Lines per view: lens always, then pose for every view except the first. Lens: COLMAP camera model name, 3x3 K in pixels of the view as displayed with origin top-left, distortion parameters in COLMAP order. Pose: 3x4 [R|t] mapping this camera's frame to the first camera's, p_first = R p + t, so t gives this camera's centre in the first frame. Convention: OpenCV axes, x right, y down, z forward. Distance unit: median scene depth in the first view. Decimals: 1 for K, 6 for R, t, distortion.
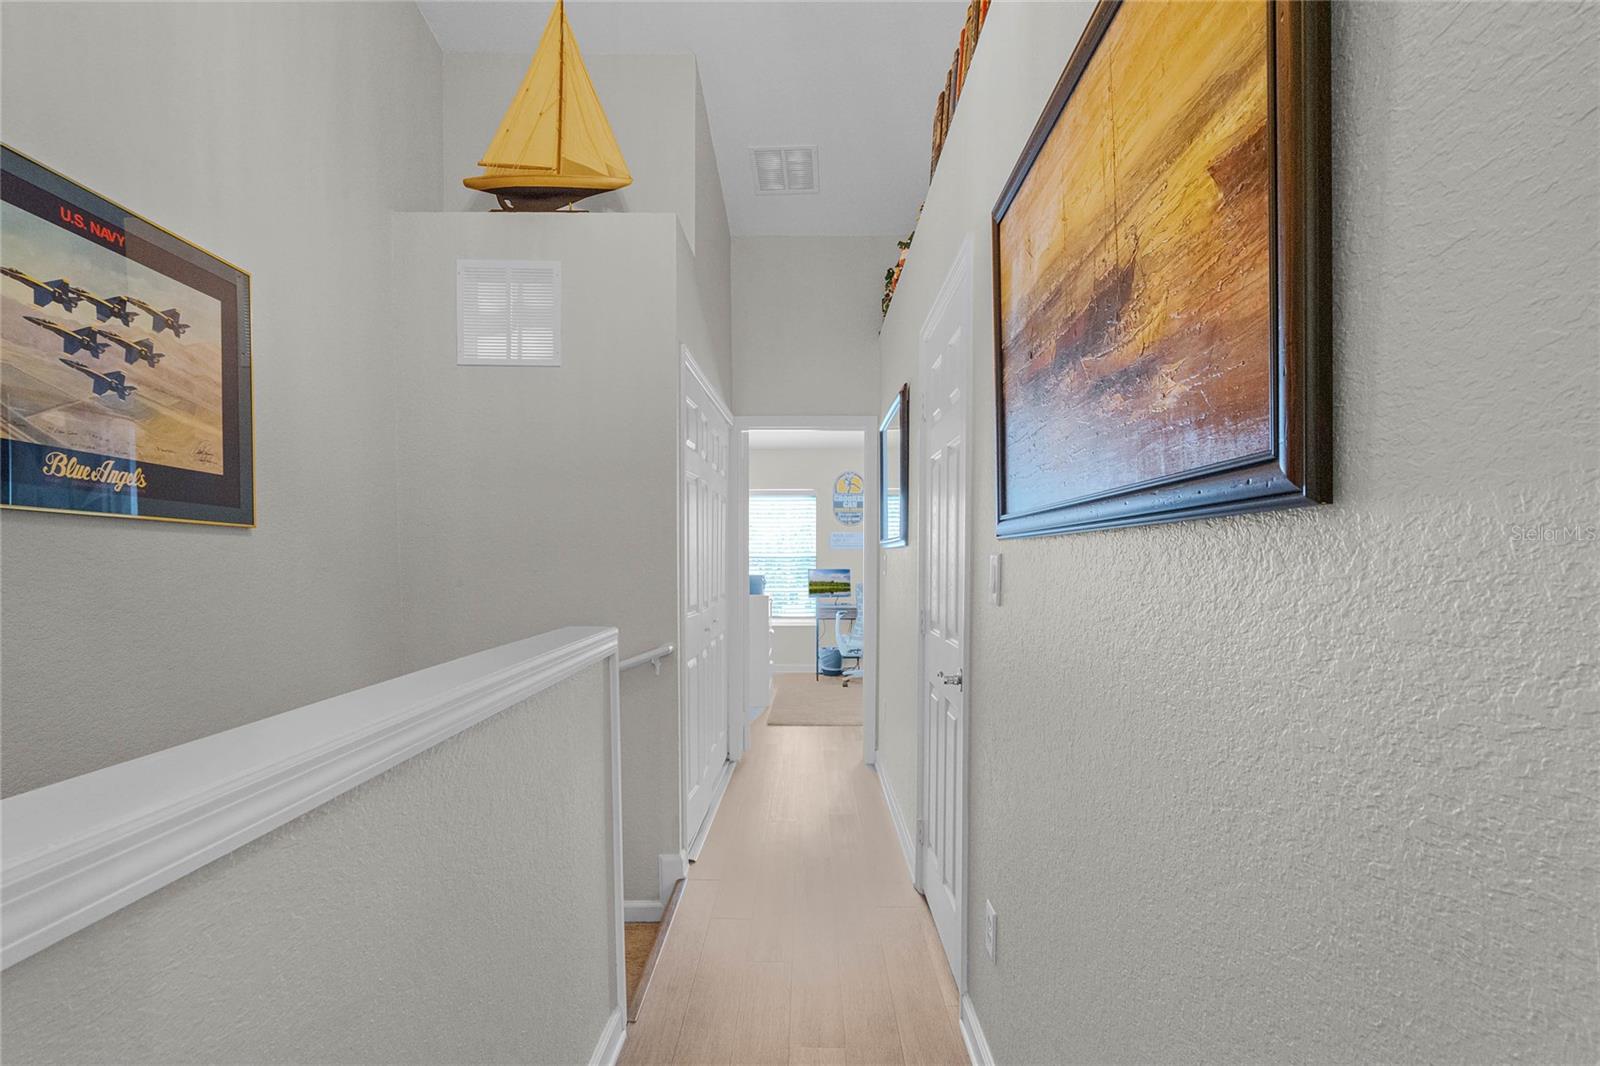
lens RADIAL K [[738.6, 0, 796.9], [0, 738.6, 560.6], [0, 0, 1]] dist [-0.002277, 0.001149]
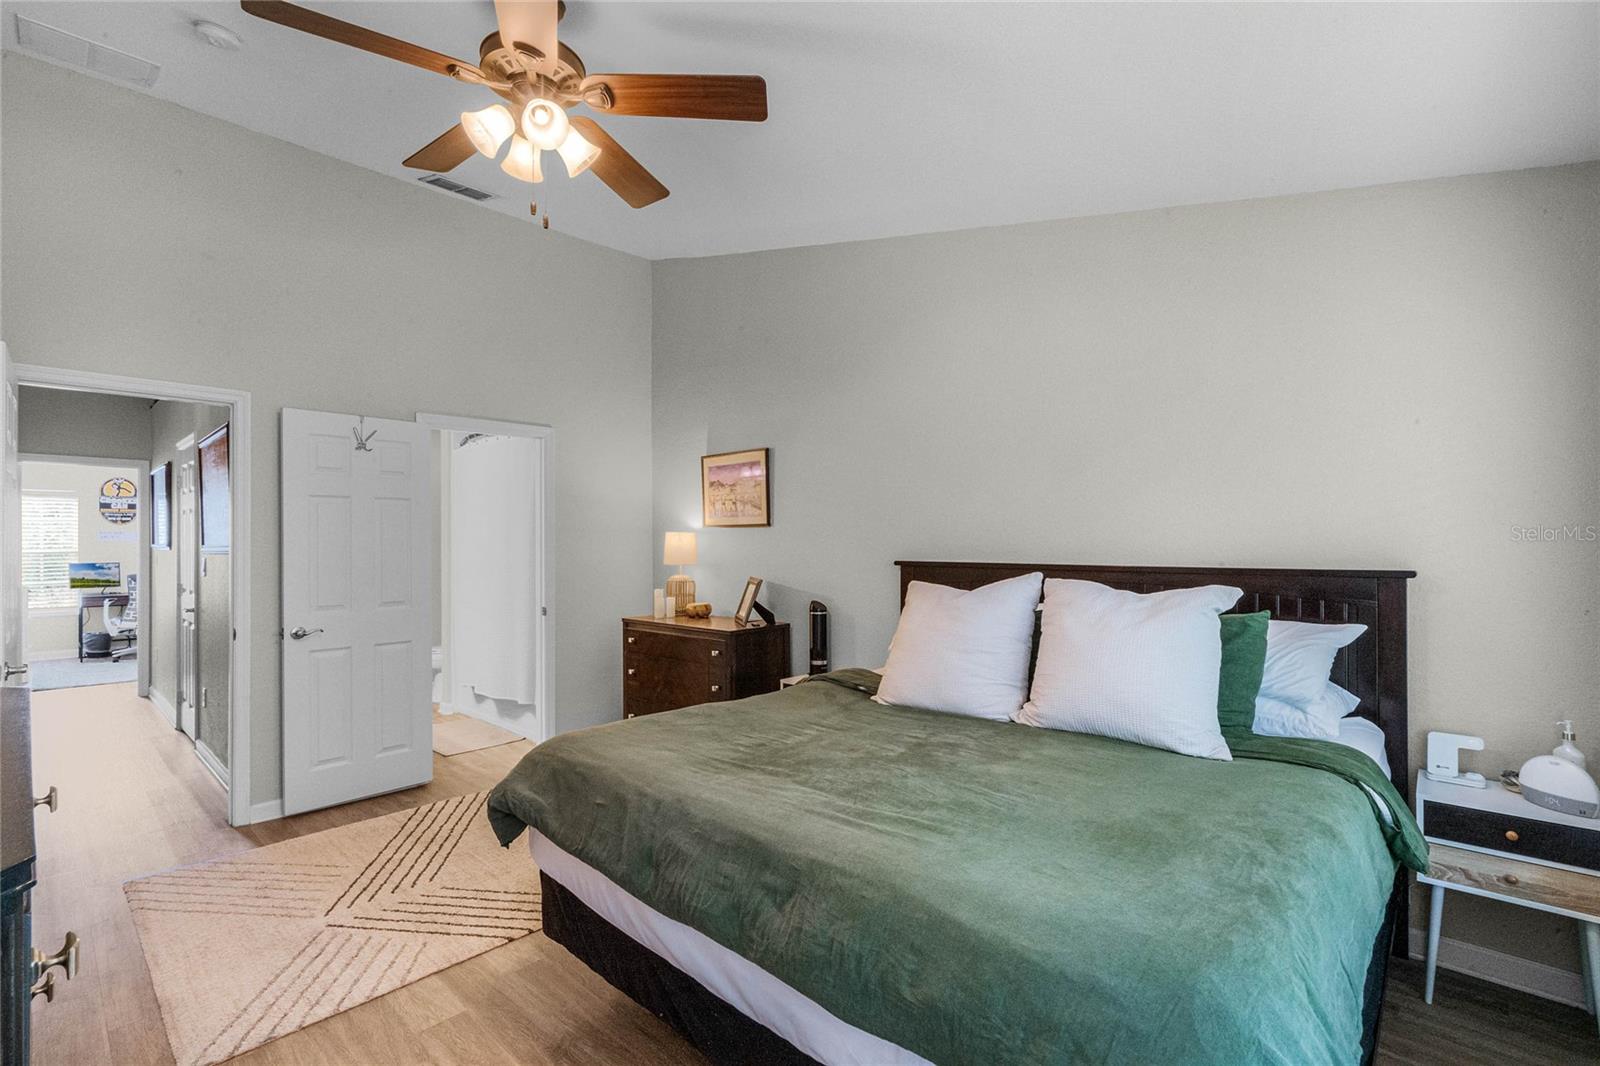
lens RADIAL K [[732.2, 0, 799.5], [0, 732.2, 542.1], [0, 0, 1]] dist [-0.000559, 0.000331]
pose [[0.675010, -0.003844, 0.737798, -0.057128], [0.007887, 0.999967, -0.002006, -0.010342], [-0.737766, 0.007173, 0.675018, -0.576292]]
